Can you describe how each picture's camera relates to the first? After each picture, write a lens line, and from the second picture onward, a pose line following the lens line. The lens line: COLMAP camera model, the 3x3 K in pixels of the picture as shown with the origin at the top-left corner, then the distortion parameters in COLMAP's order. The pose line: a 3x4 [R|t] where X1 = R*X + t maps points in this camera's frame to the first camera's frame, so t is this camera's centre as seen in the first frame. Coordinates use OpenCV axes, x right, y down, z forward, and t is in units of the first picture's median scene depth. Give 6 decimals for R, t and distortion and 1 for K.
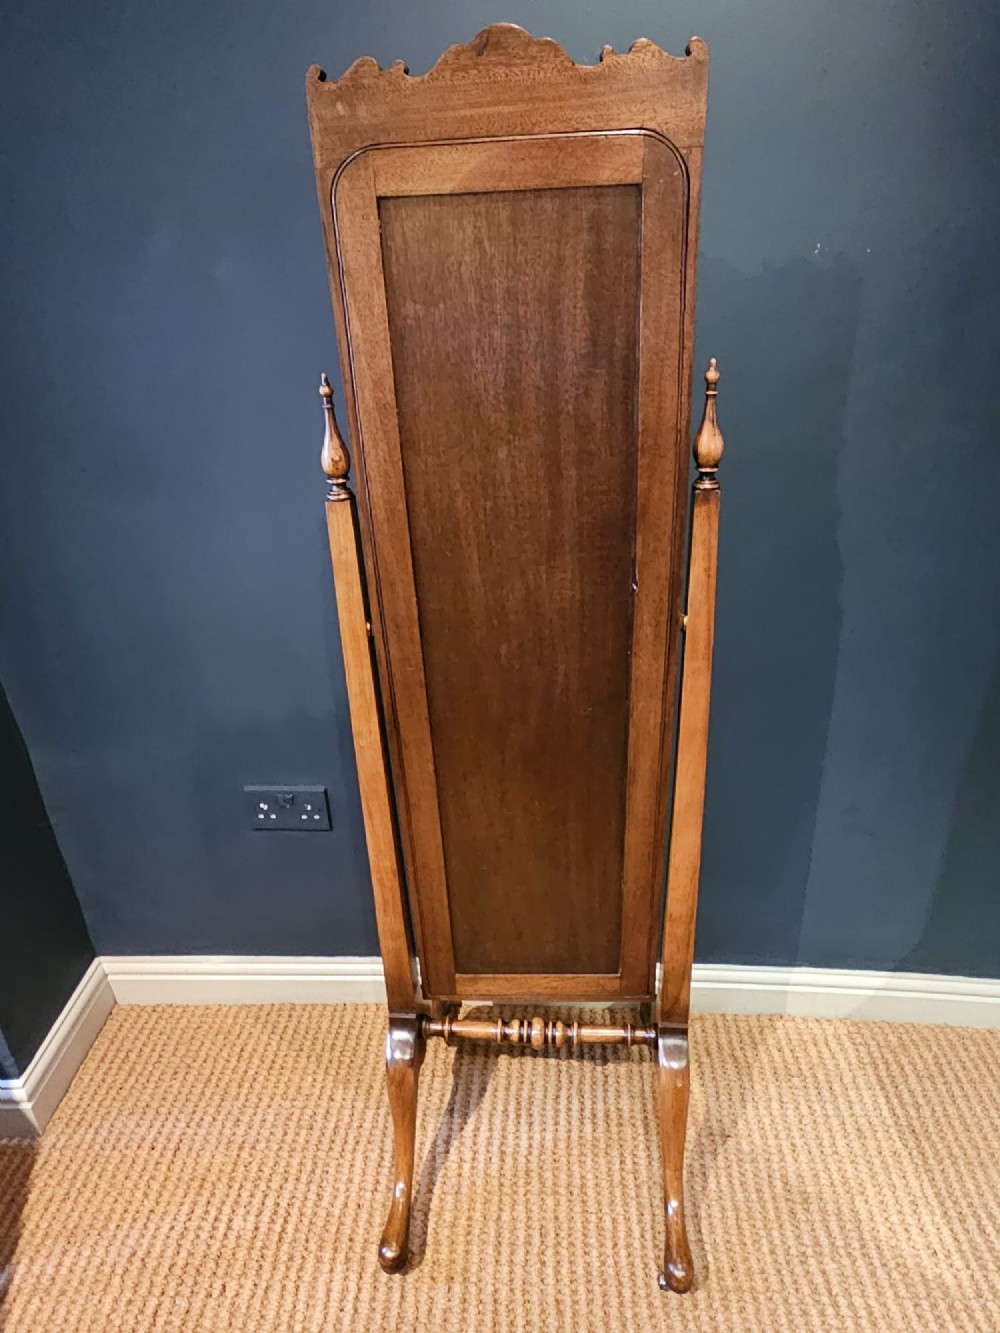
lens RADIAL K [[828.3, 0, 501.1], [0, 828.3, 667.1], [0, 0, 1]] dist [0.003391, -0.004429]
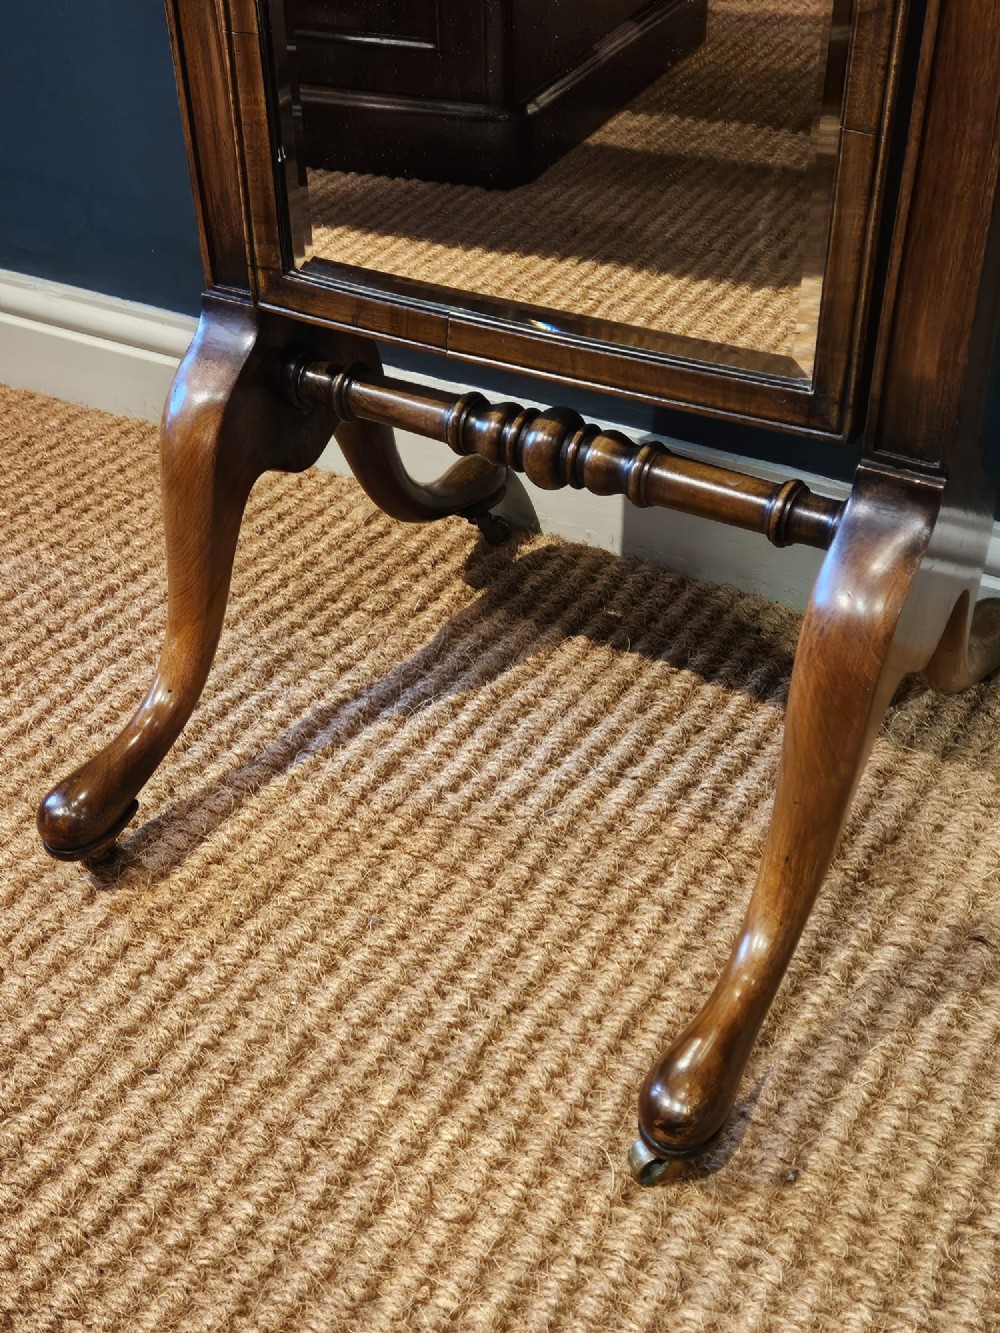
lens RADIAL K [[1581.5, 0, 491.4], [0, 1581.5, 669.6], [0, 0, 1]] dist [0.072007, 0.000000]
pose [[0.878482, 0.290356, -0.379423, 0.315163], [-0.212867, 0.948833, 0.233248, 0.349456], [0.427734, -0.124137, 0.895340, 0.337481]]
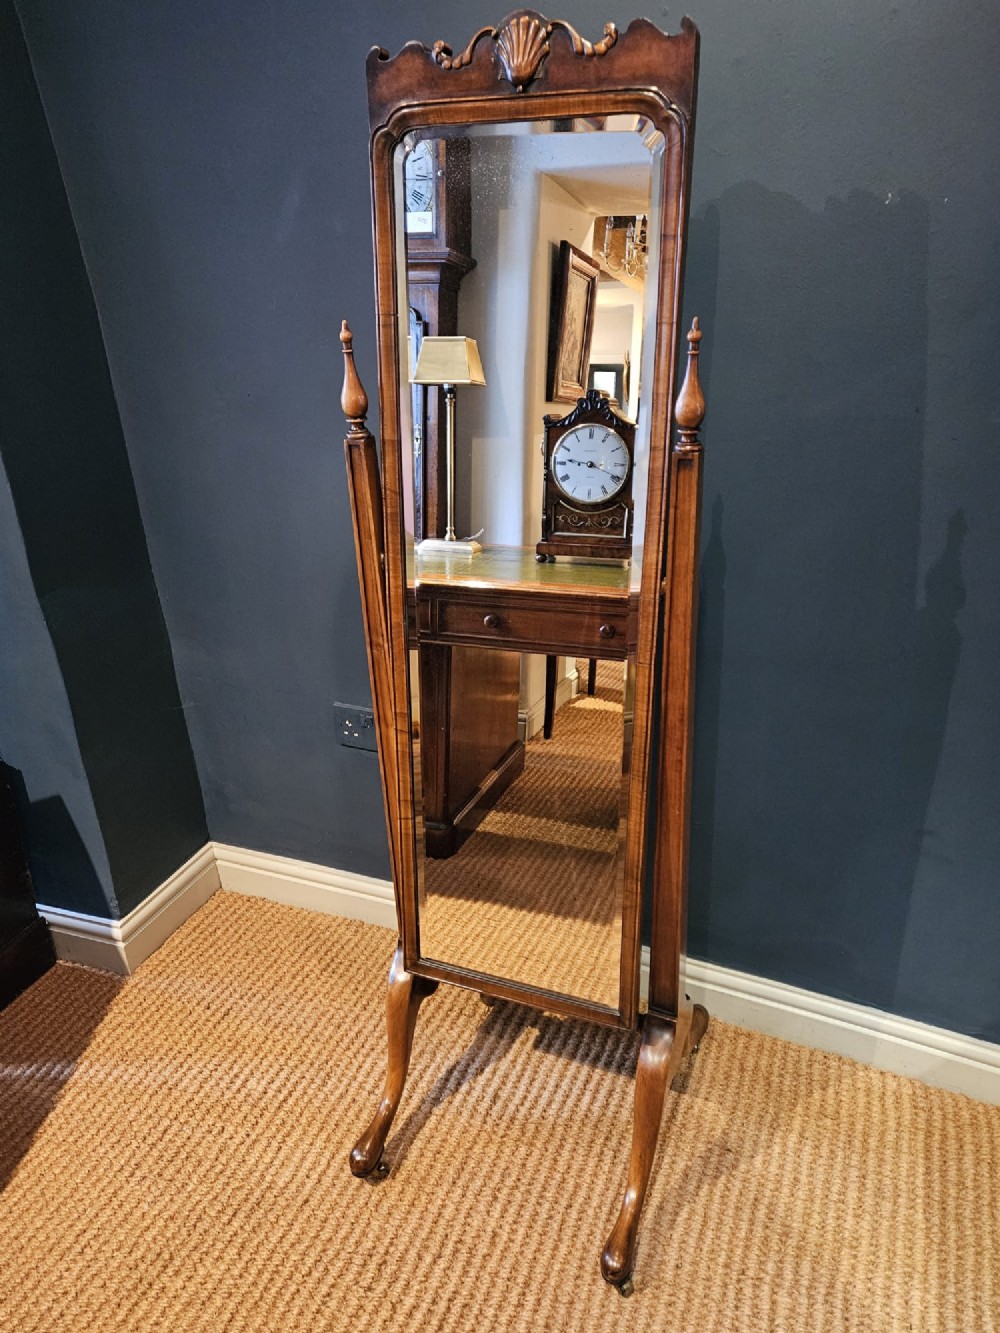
lens RADIAL K [[928.7, 0, 509.0], [0, 928.7, 662.5], [0, 0, 1]] dist [0.081447, -0.070241]
pose [[0.942599, 0.141733, -0.302356, 0.285836], [-0.145450, 0.989312, 0.010308, 0.046924], [0.300585, 0.034261, 0.953139, -0.110503]]
